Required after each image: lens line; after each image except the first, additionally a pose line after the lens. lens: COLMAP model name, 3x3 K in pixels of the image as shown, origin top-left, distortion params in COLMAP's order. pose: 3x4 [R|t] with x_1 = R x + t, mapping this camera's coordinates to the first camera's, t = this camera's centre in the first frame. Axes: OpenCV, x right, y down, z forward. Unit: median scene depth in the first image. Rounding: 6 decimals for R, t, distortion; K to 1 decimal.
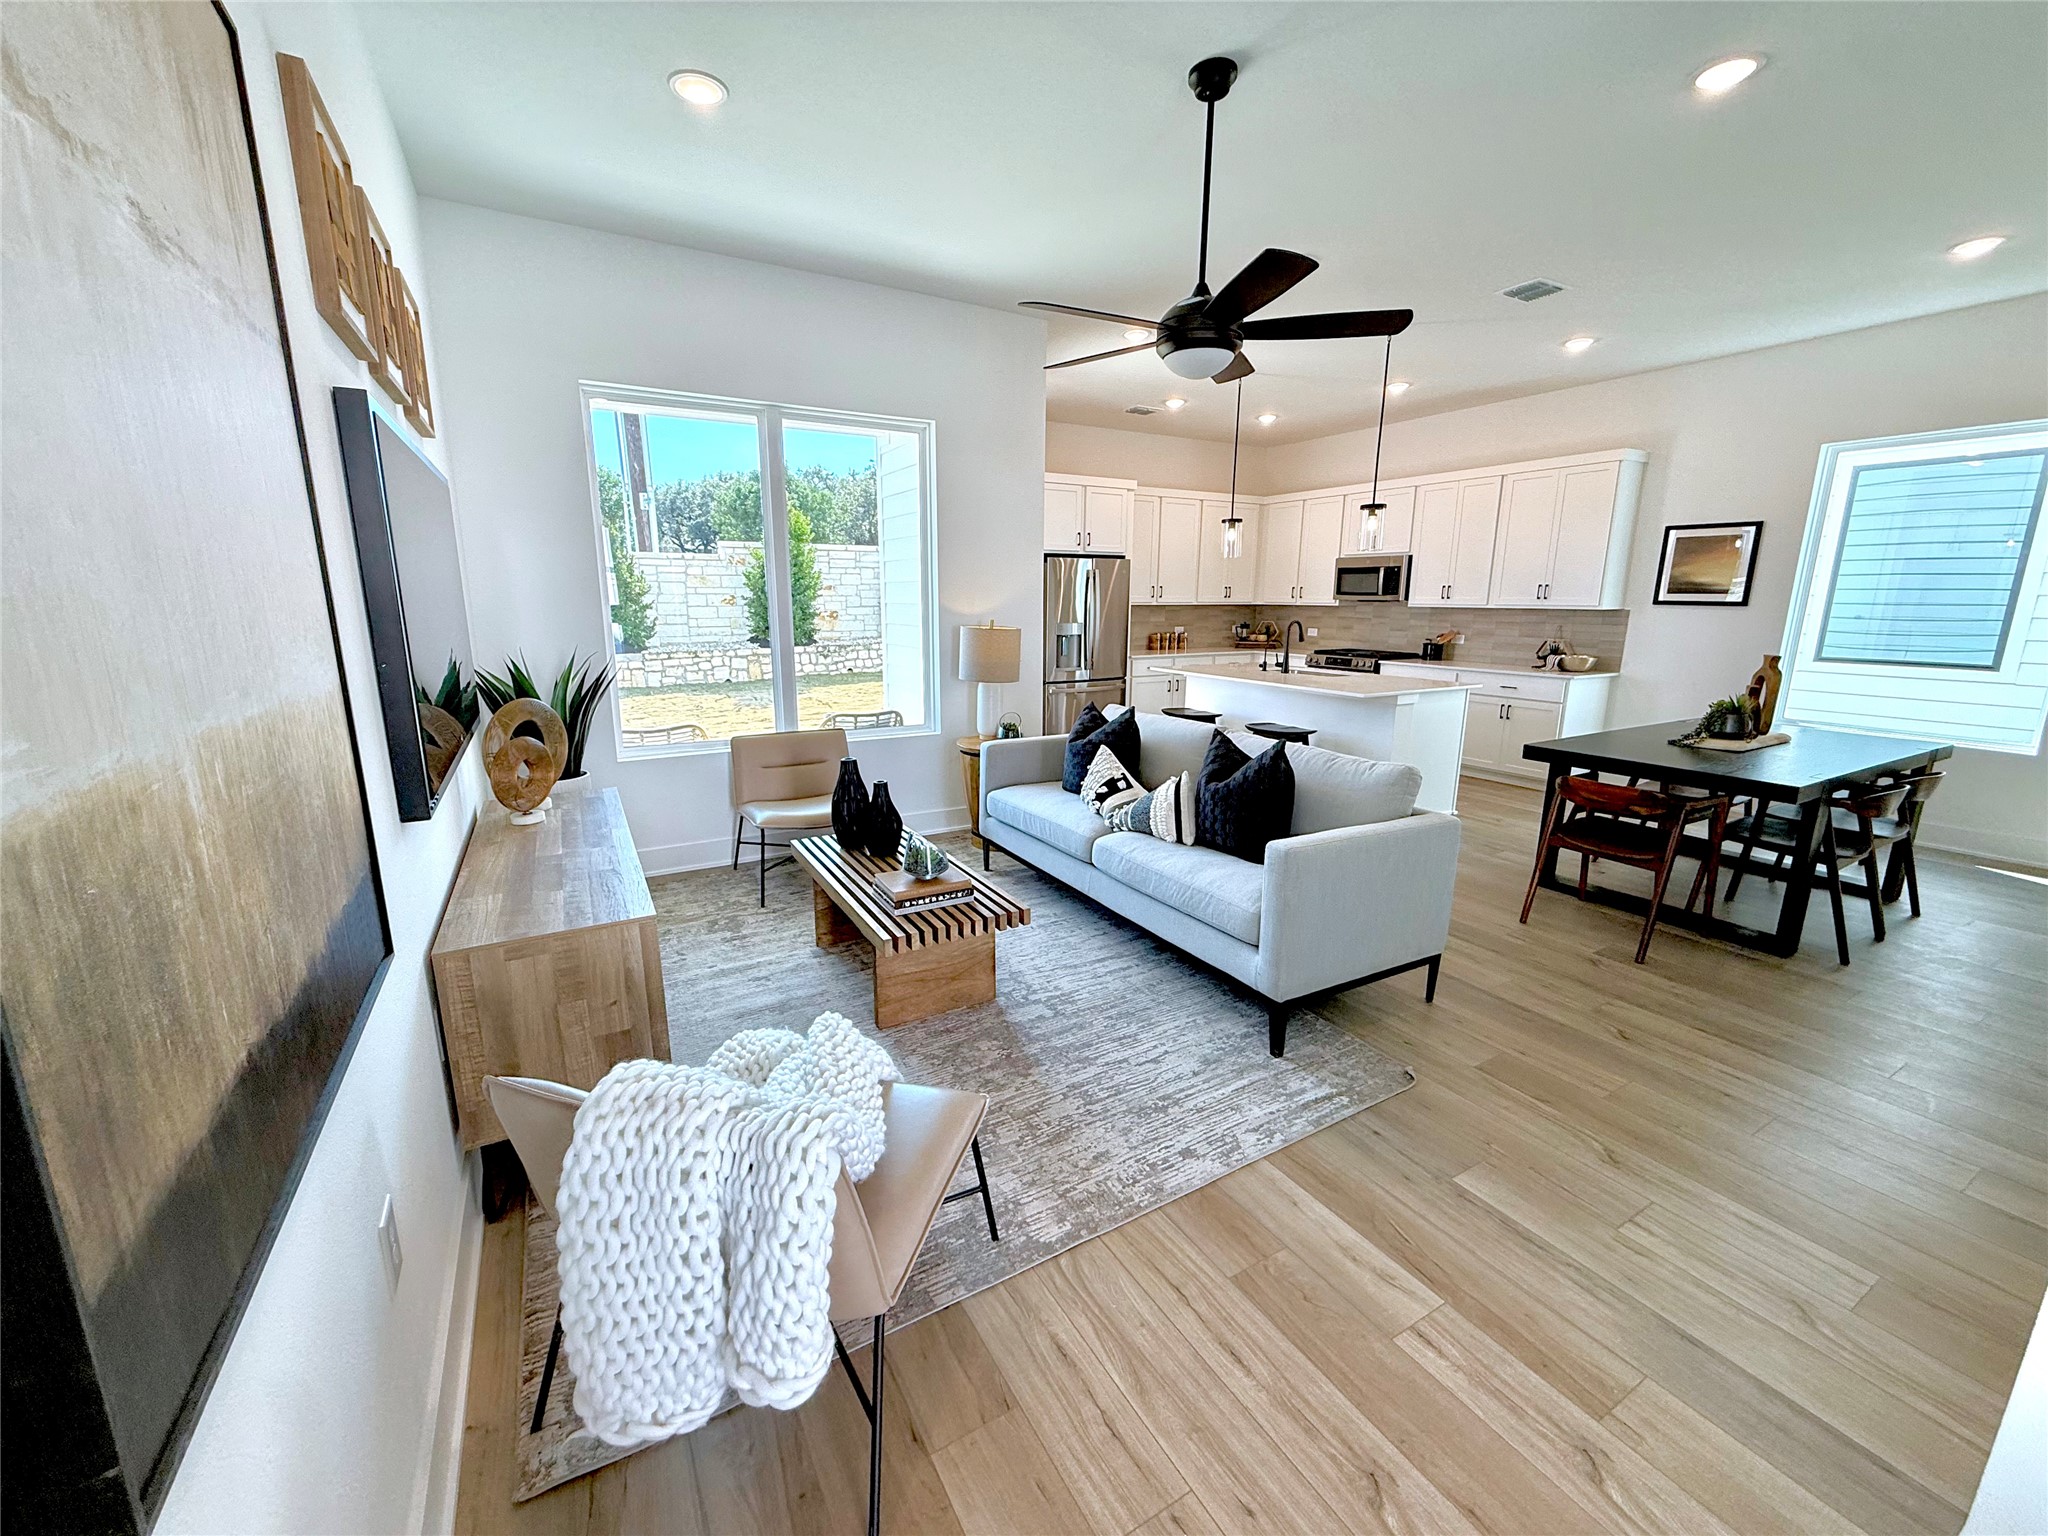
lens RADIAL K [[813.3, 0, 1016.2], [0, 813.3, 768.1], [0, 0, 1]] dist [0.001370, -0.000534]
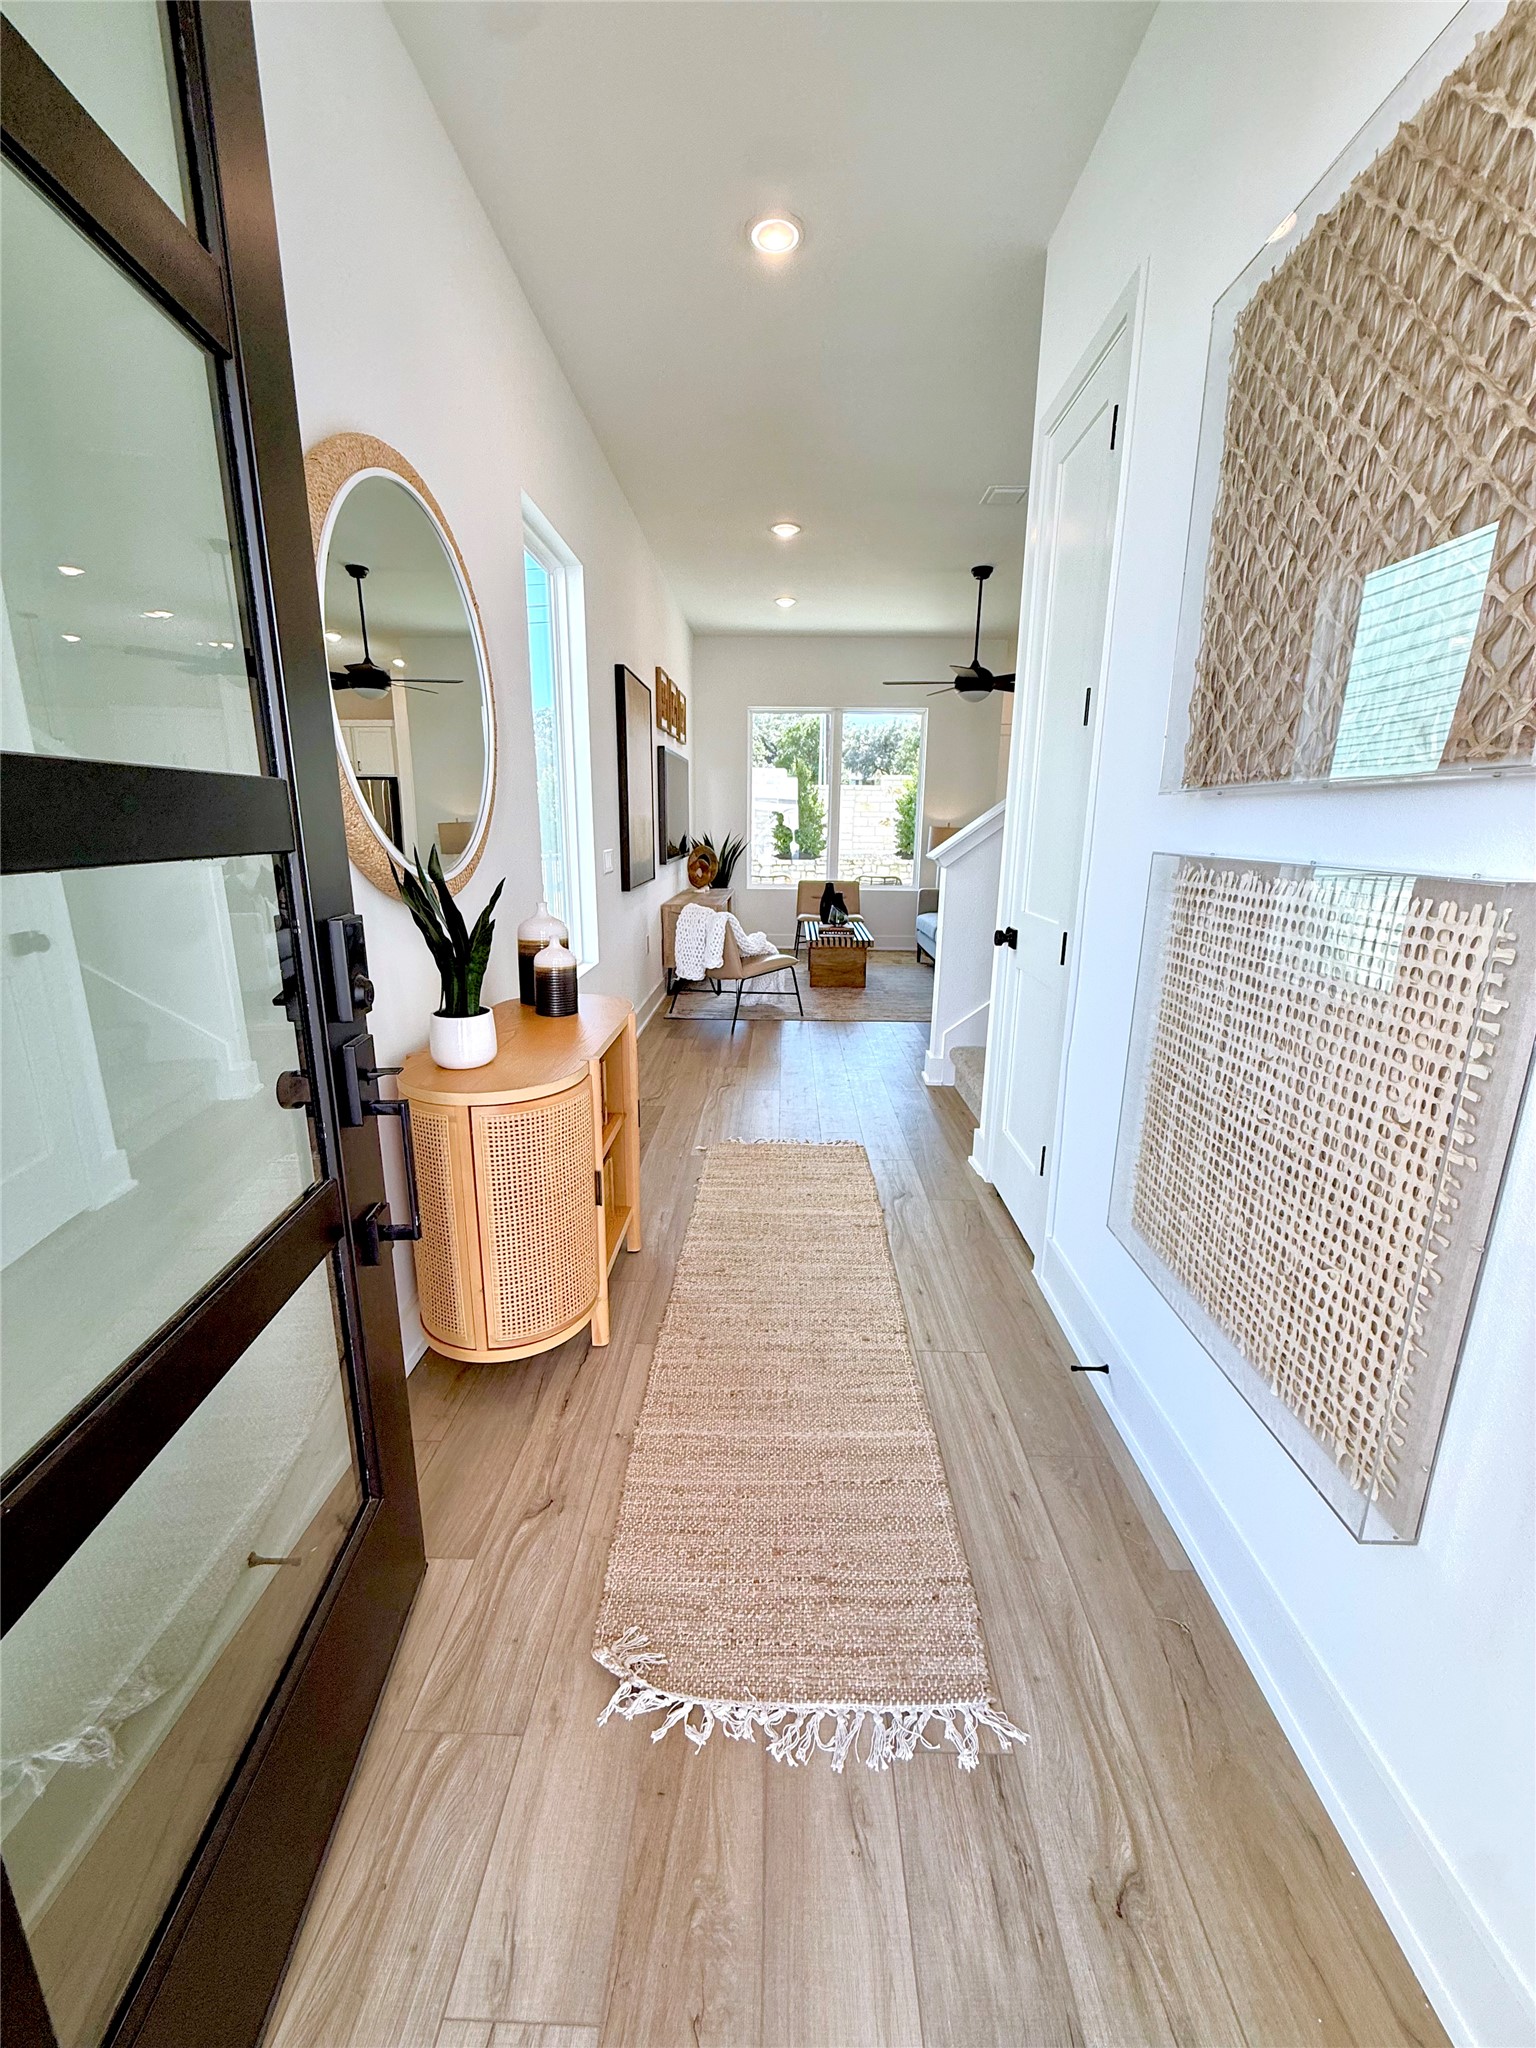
lens RADIAL K [[813.3, 0, 765.1], [0, 813.3, 1012.9], [0, 0, 1]] dist [0.001370, -0.000534]
pose [[0.859419, 0.120995, -0.496749, 0.174795], [-0.112179, 0.992544, 0.047679, 0.057598], [0.498814, 0.014749, 0.866584, -0.217370]]
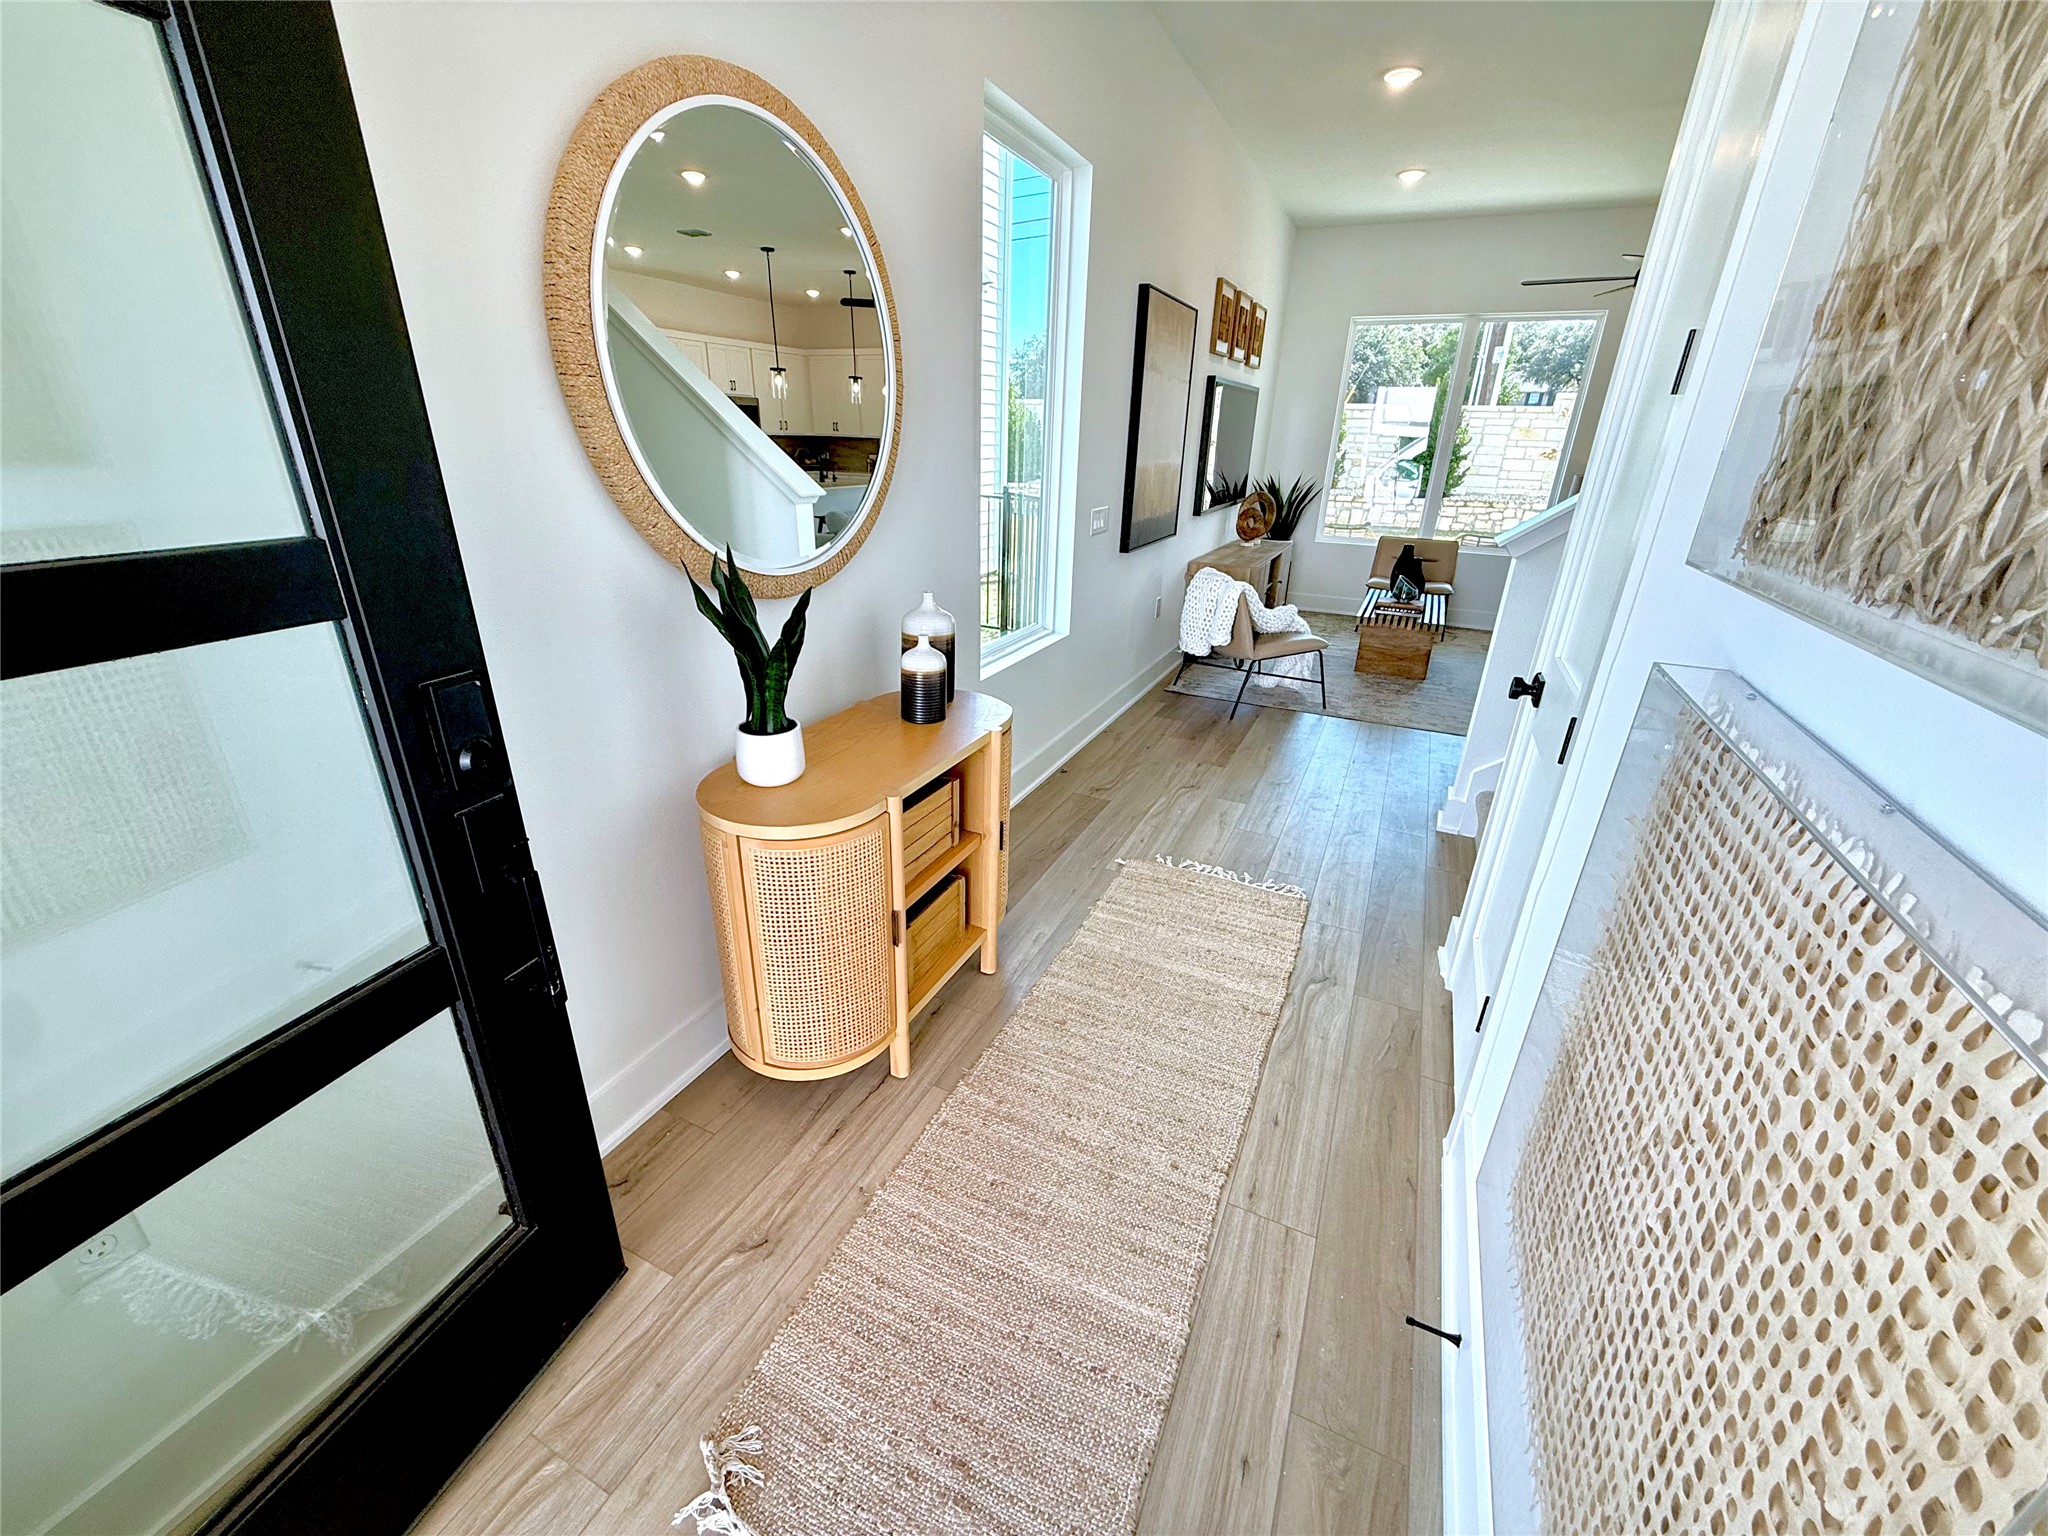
lens RADIAL K [[811.6, 0, 1018.8], [0, 811.6, 766.2], [0, 0, 1]] dist [0.003598, -0.000078]
pose [[0.573044, 0.323151, -0.753123, 0.184590], [-0.194518, 0.946346, 0.258053, 0.035902], [0.796105, -0.001380, 0.605156, -0.173363]]
